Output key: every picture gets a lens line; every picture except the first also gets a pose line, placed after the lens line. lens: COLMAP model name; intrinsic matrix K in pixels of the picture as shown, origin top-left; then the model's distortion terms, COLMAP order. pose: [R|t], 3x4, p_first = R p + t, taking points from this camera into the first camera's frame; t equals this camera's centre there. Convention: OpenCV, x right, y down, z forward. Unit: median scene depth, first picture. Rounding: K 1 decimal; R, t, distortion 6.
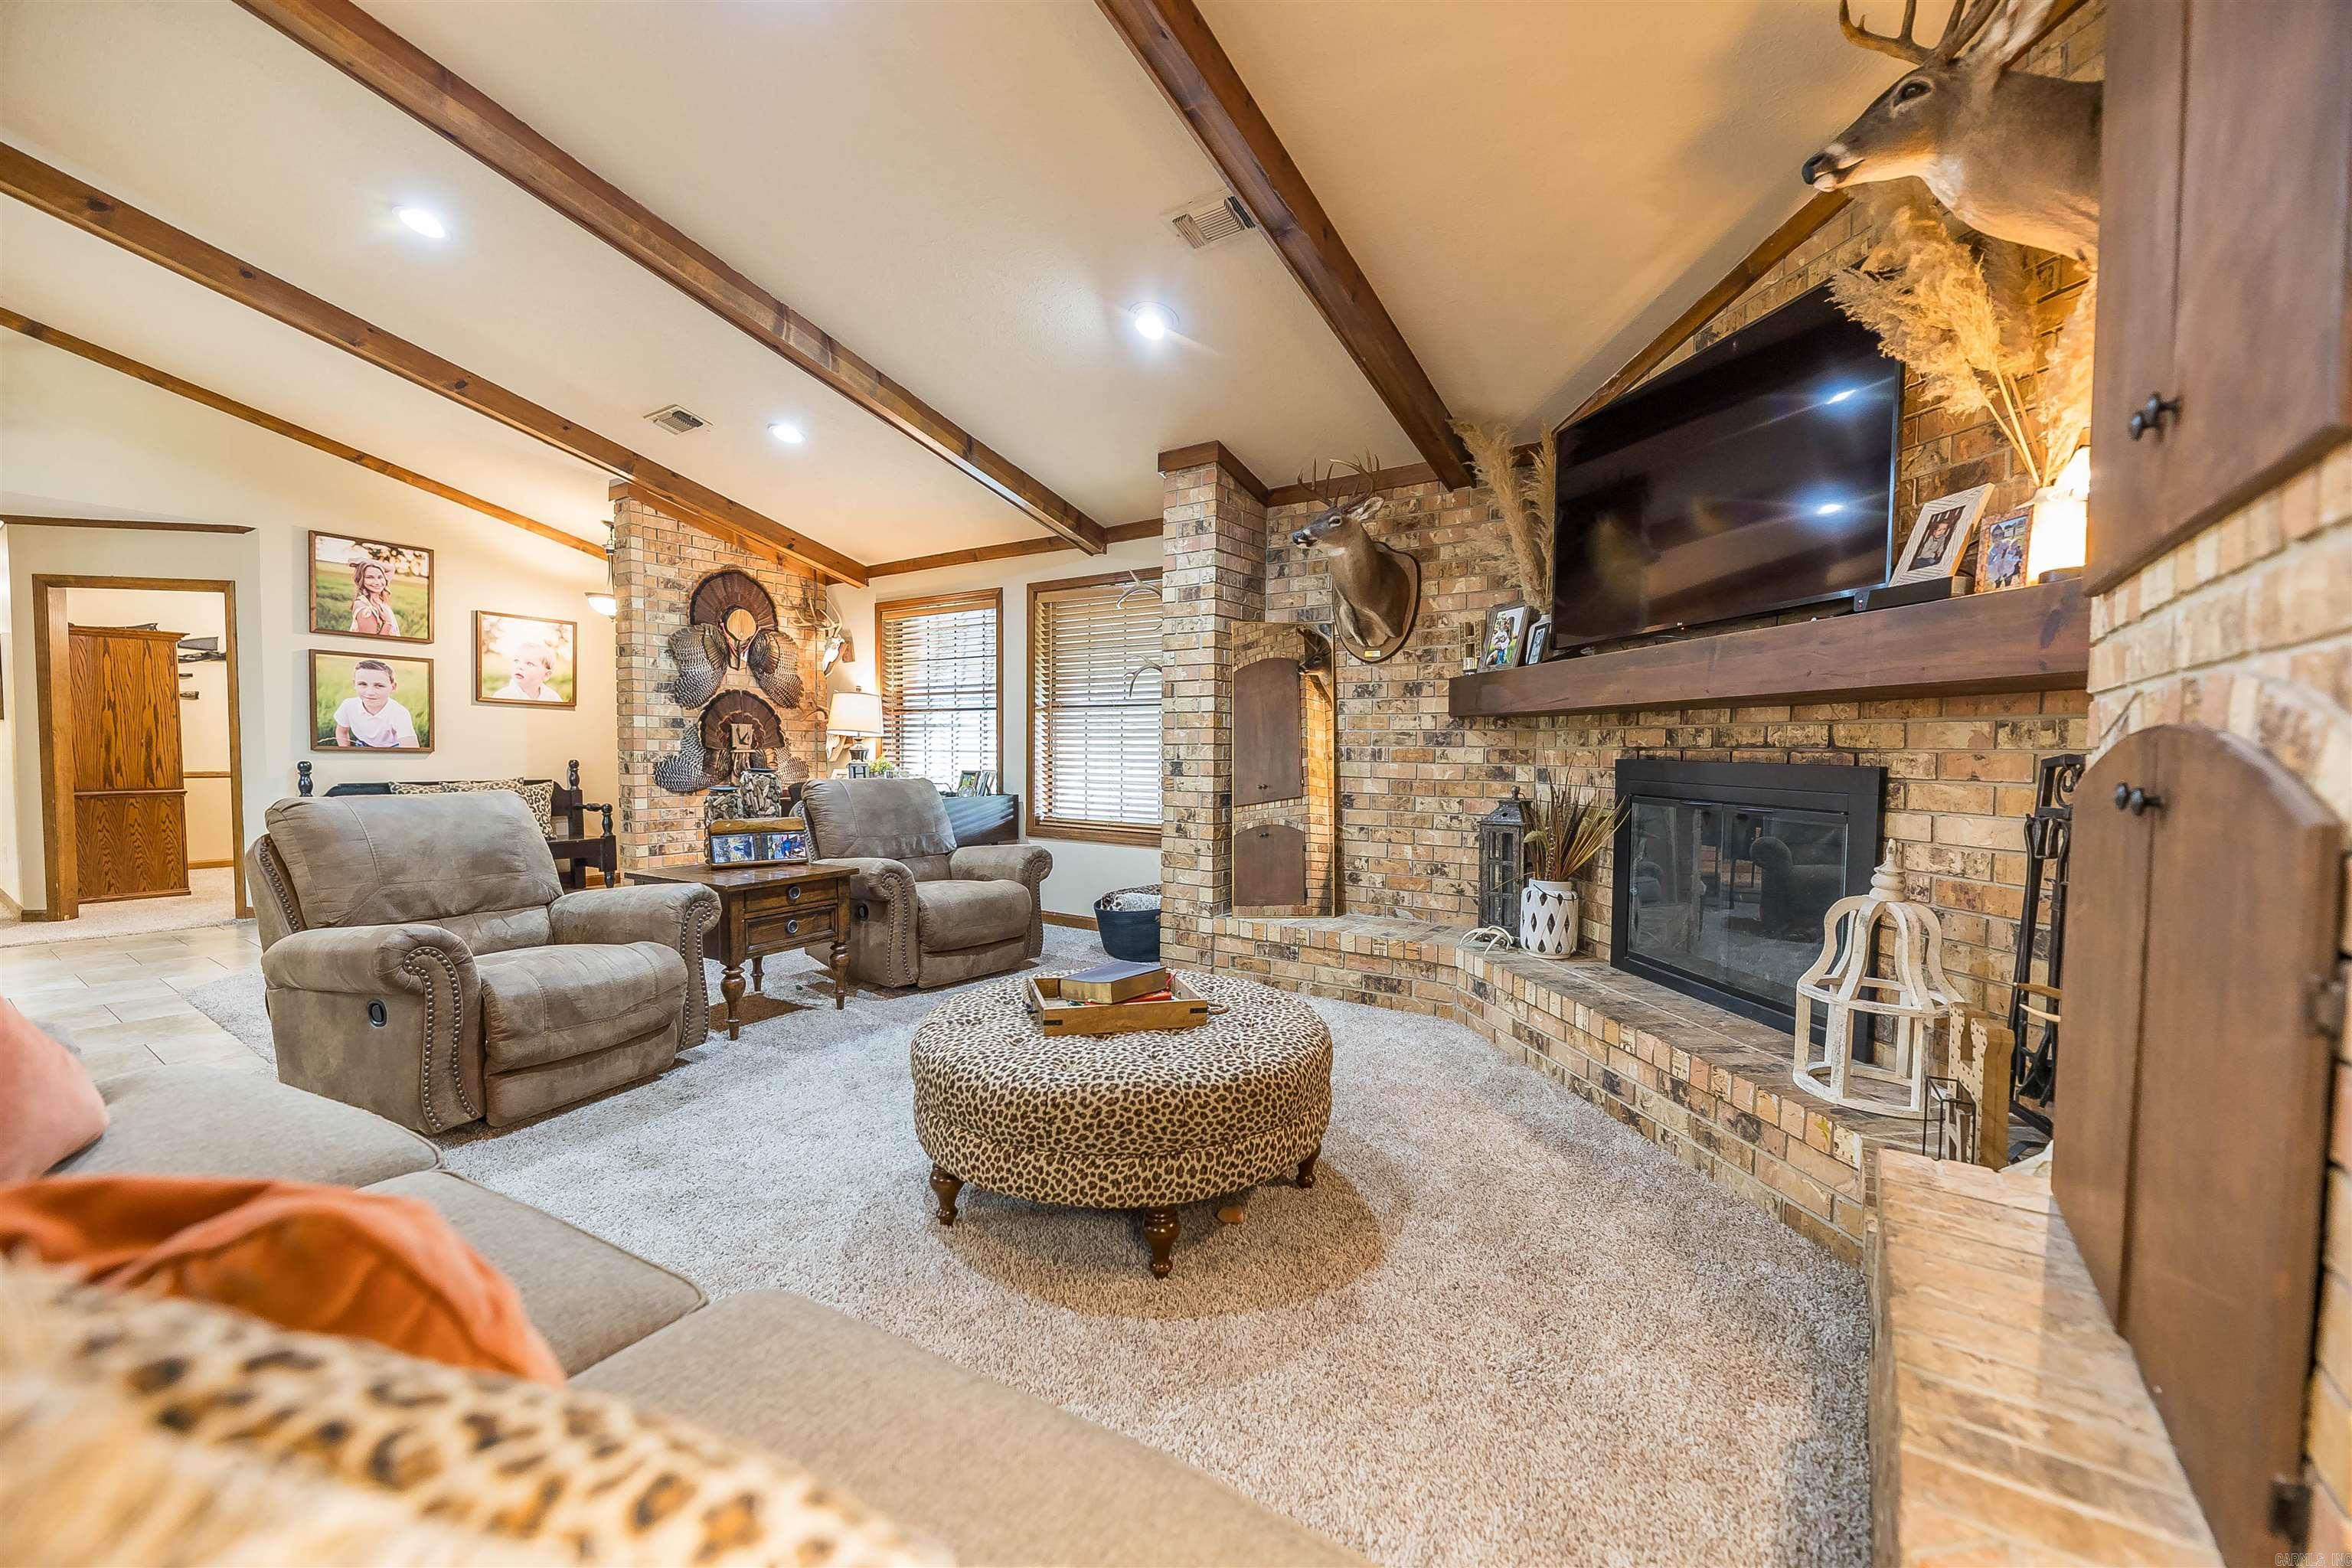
lens RADIAL K [[944.3, 0, 1191.3], [0, 944.3, 791.2], [0, 0, 1]] dist [-0.000049, -0.000111]
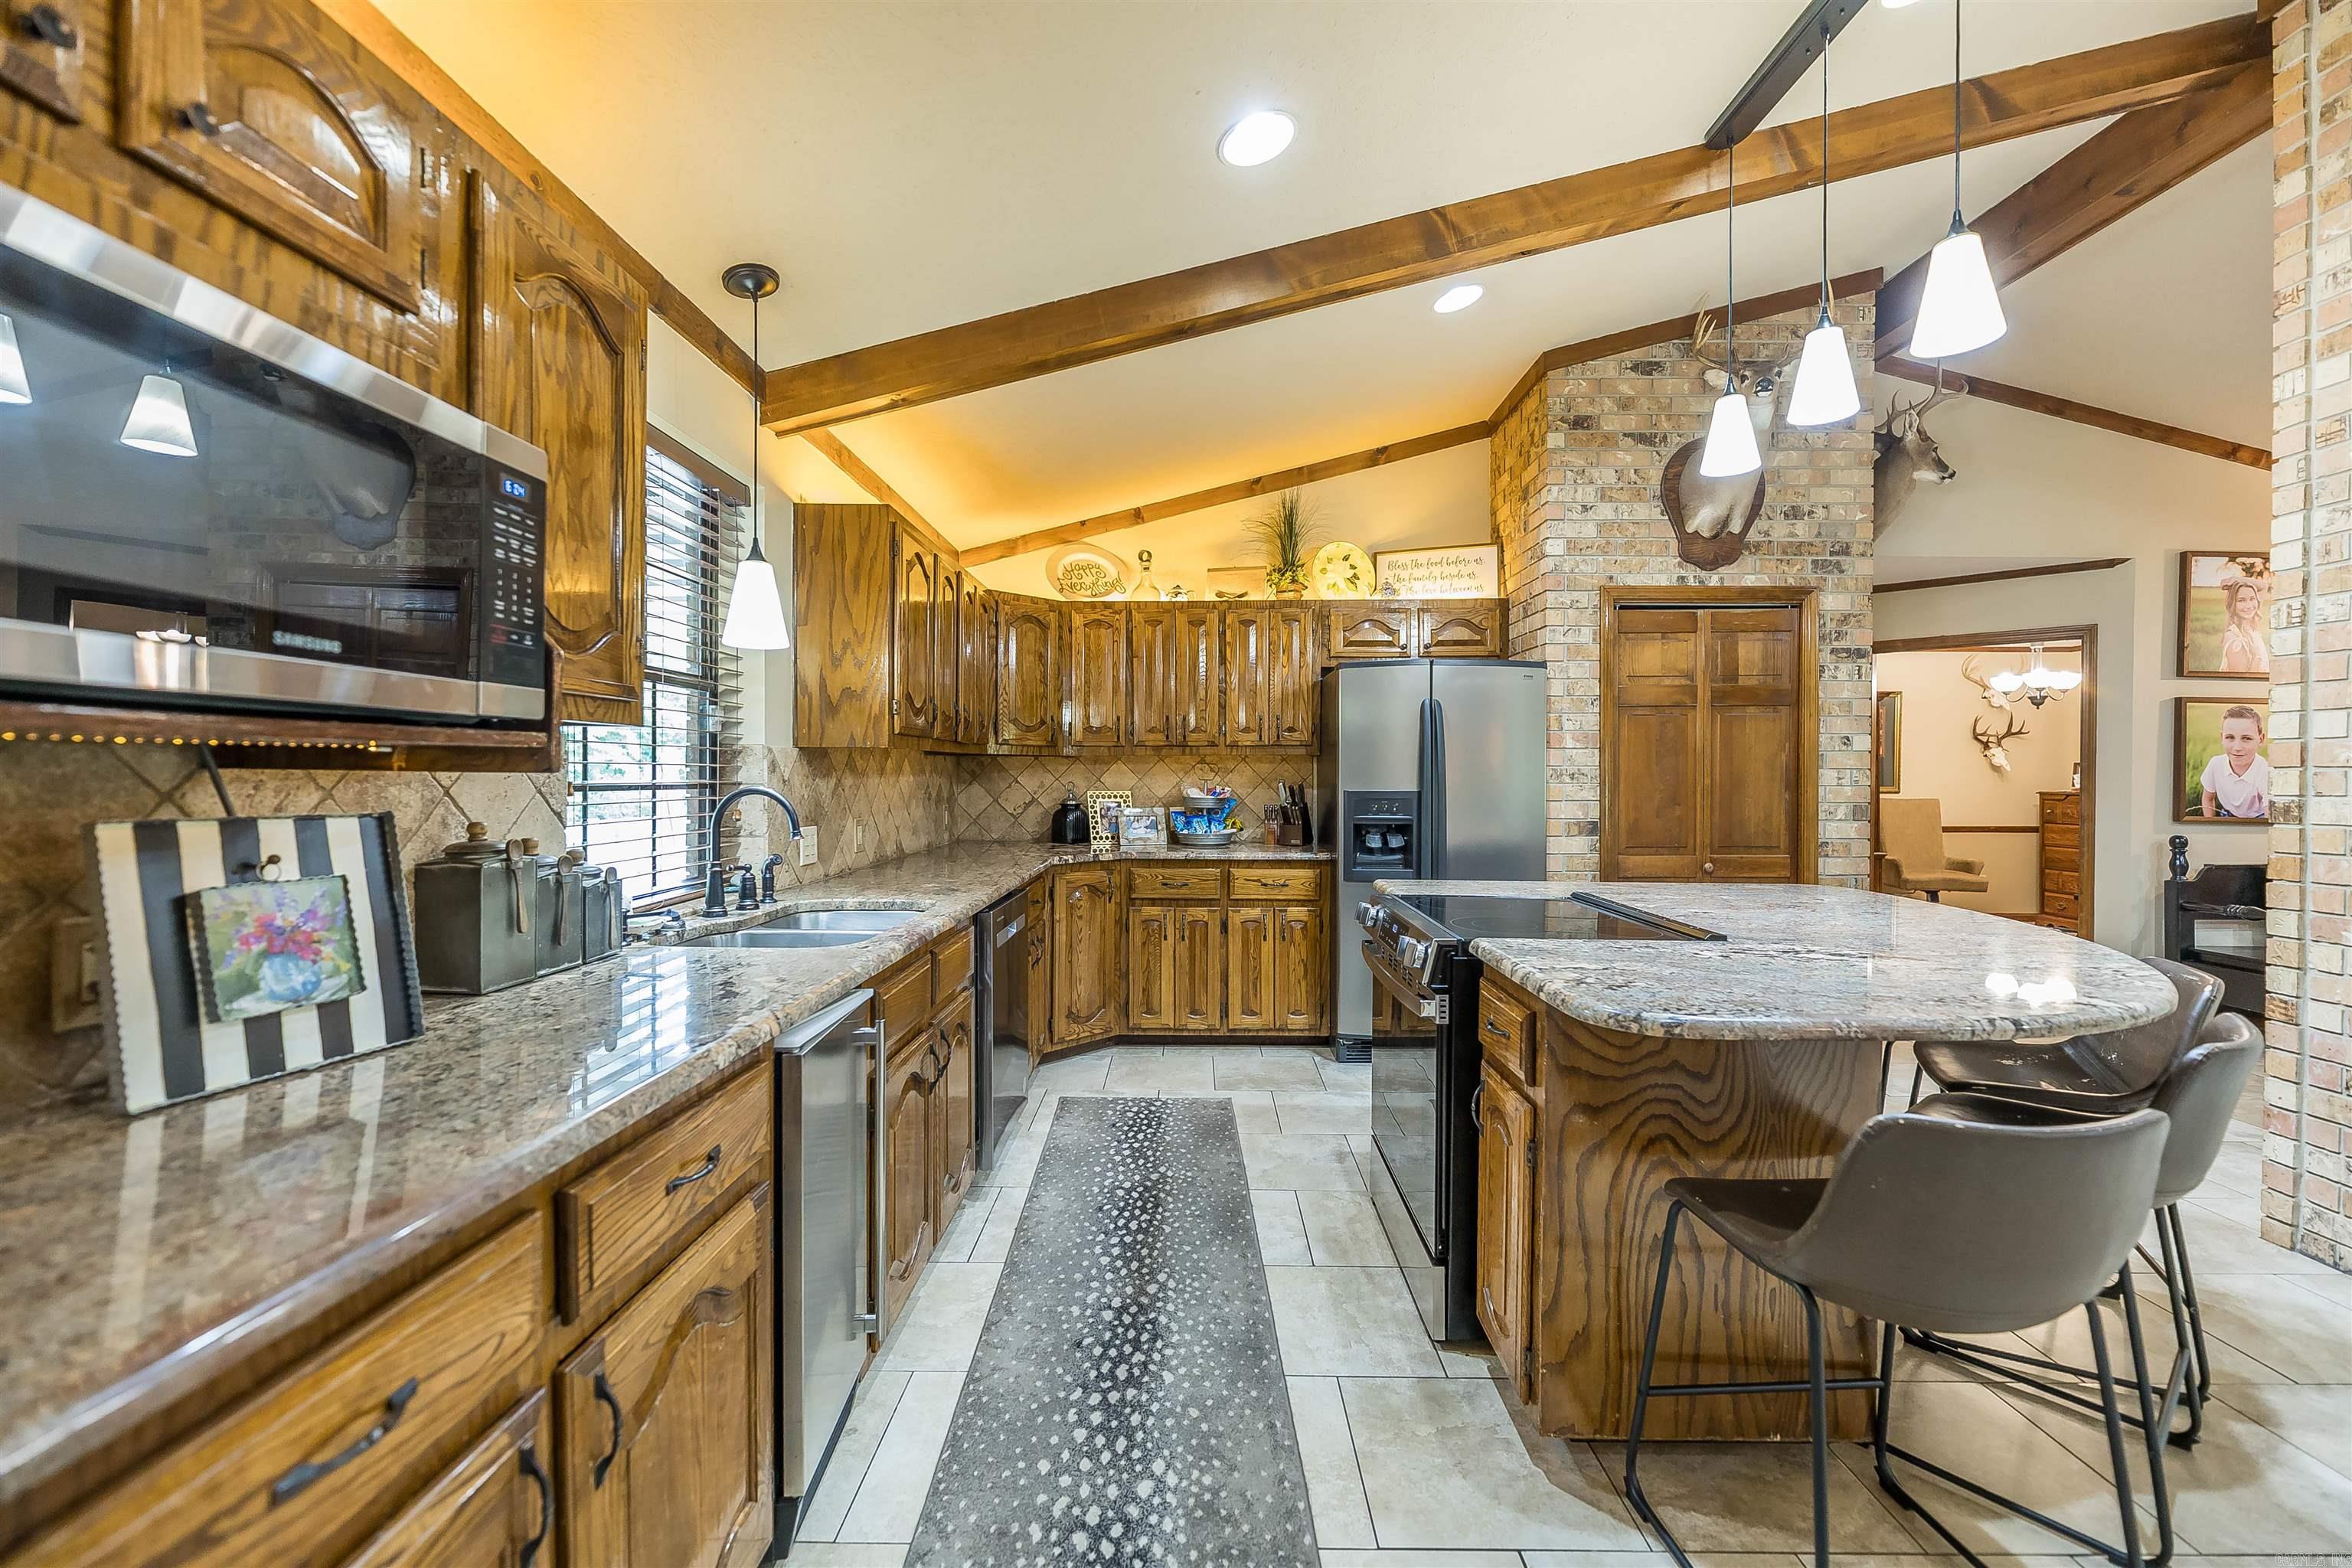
lens RADIAL K [[945.7, 0, 1181.7], [0, 945.7, 779.1], [0, 0, 1]] dist [-0.003828, -0.000750]
pose [[0.556794, -0.003904, -0.830641, -0.987083], [-0.035725, 0.998951, -0.028643, -0.035063], [0.829882, 0.045623, 0.556071, -0.210986]]
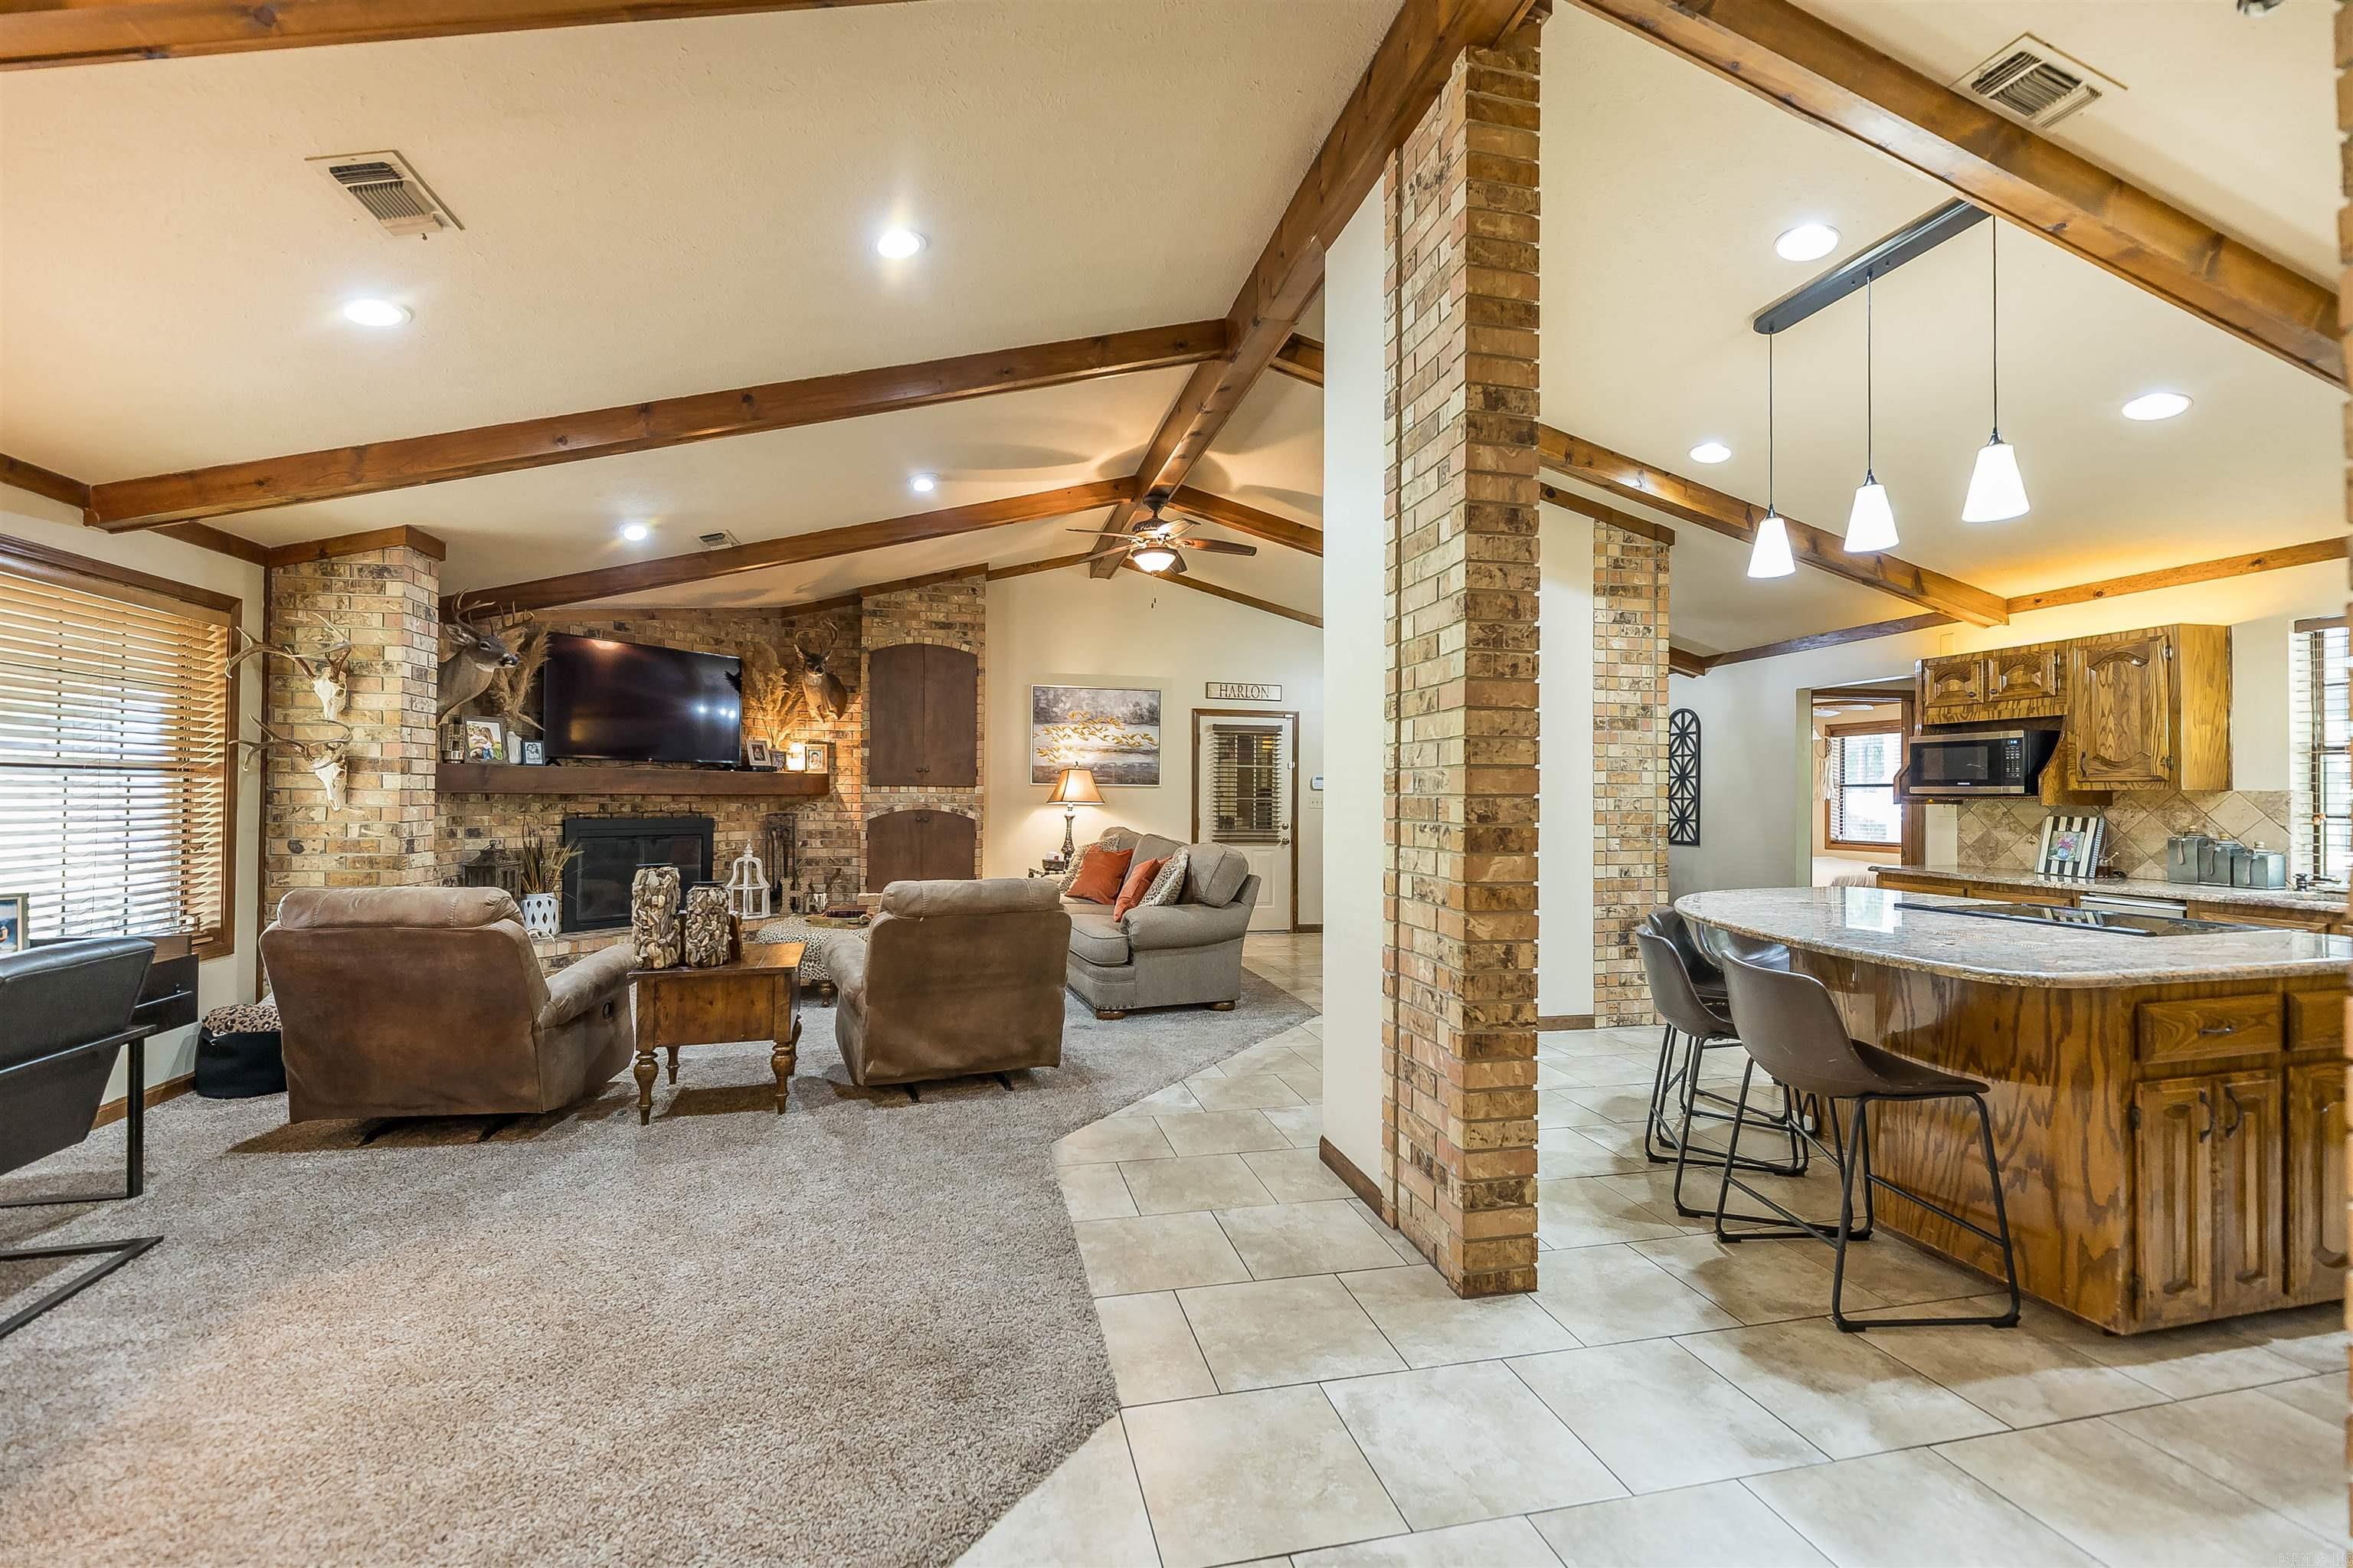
lens RADIAL K [[961.1, 0, 1157.1], [0, 961.1, 785.9], [0, 0, 1]] dist [-0.002012, -0.000618]
pose [[-0.726836, -0.009206, 0.686749, -1.322211], [0.016227, 0.999401, 0.030570, -0.108905], [-0.686619, 0.033363, -0.726251, 1.235008]]
